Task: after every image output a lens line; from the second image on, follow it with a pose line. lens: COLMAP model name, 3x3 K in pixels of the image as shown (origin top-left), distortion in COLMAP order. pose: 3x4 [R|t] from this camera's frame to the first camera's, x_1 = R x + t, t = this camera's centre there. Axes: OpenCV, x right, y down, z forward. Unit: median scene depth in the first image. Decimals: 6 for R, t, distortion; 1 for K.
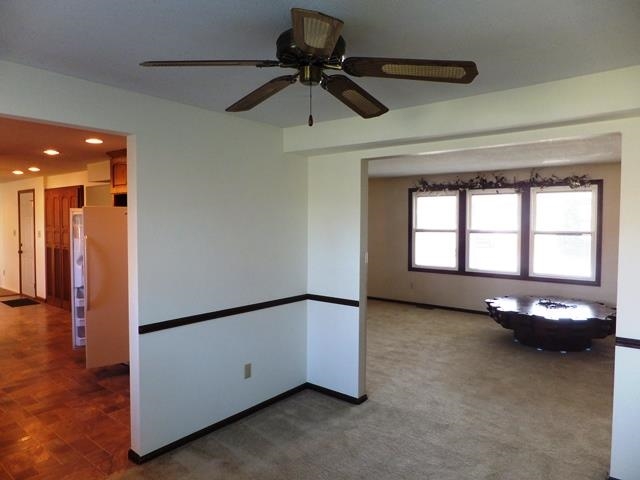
lens RADIAL K [[428.1, 0, 316.3], [0, 428.1, 233.2], [0, 0, 1]] dist [-0.035850, 0.020634]
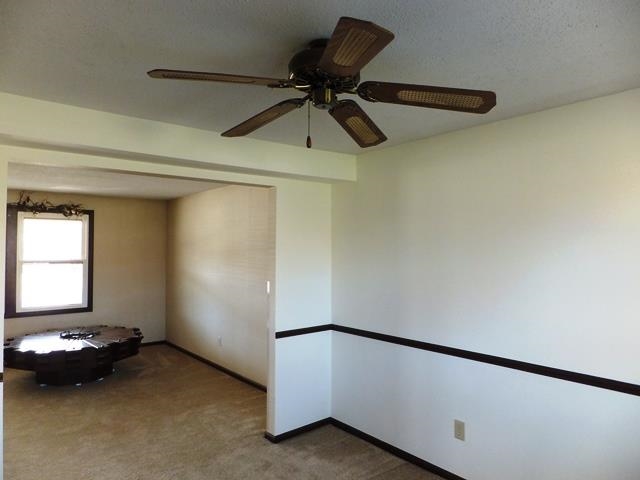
lens RADIAL K [[428.1, 0, 318.6], [0, 428.1, 240.5], [0, 0, 1]] dist [-0.035850, 0.020634]
pose [[0.204522, 0.019840, 0.978661, -0.283146], [0.026777, 0.999307, -0.025854, -0.009253], [-0.978496, 0.031493, 0.203849, 0.252960]]
